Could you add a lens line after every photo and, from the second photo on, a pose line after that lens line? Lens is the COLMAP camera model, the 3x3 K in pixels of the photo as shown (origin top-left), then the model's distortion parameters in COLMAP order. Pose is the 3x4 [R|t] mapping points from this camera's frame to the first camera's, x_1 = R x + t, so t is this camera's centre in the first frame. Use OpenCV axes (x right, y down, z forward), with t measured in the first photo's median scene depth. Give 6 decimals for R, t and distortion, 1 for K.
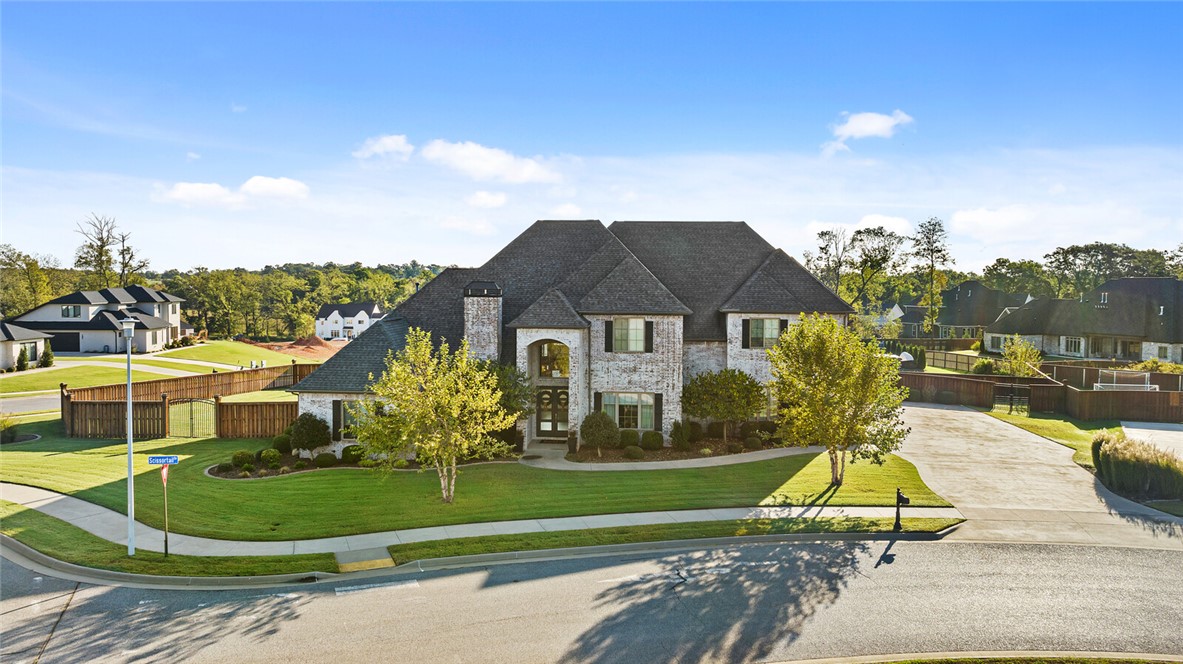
lens RADIAL K [[854.8, 0, 591.5], [0, 854.8, 332.0], [0, 0, 1]] dist [-0.001740, -0.001919]
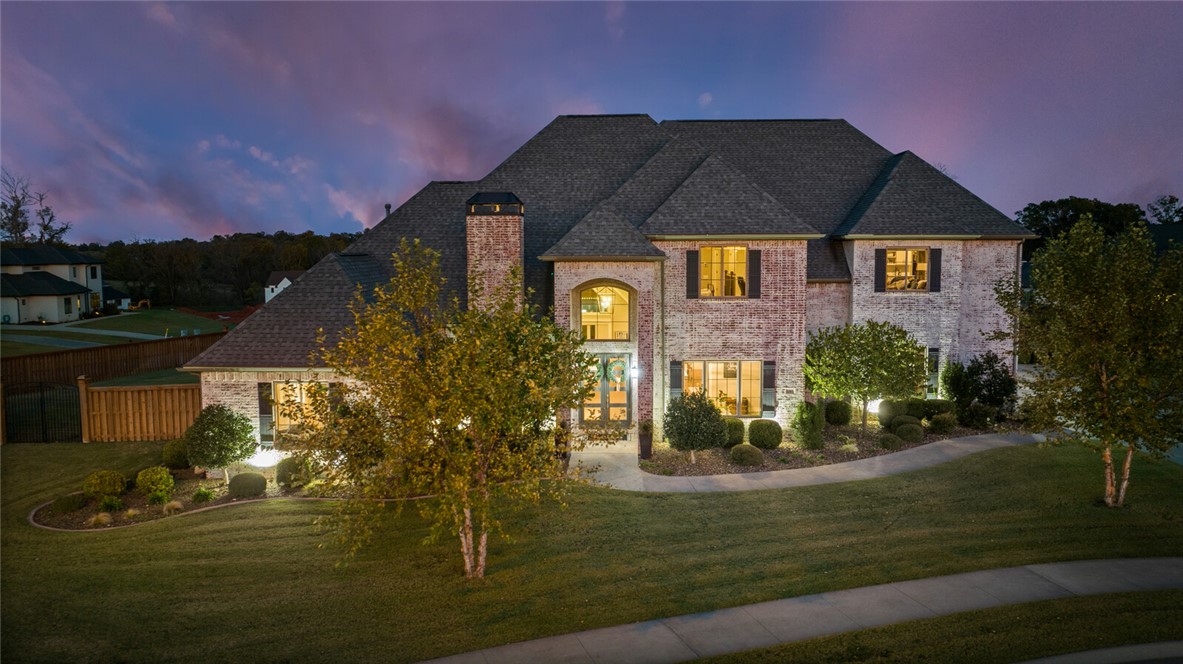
lens RADIAL K [[834.0, 0, 591.5], [0, 834.0, 332.0], [0, 0, 1]] dist [-0.003949, -0.000882]
pose [[0.998315, -0.017807, 0.055236, -0.086152], [0.015606, 0.999077, 0.040013, 0.020926], [-0.055897, -0.039084, 0.997671, 0.348649]]
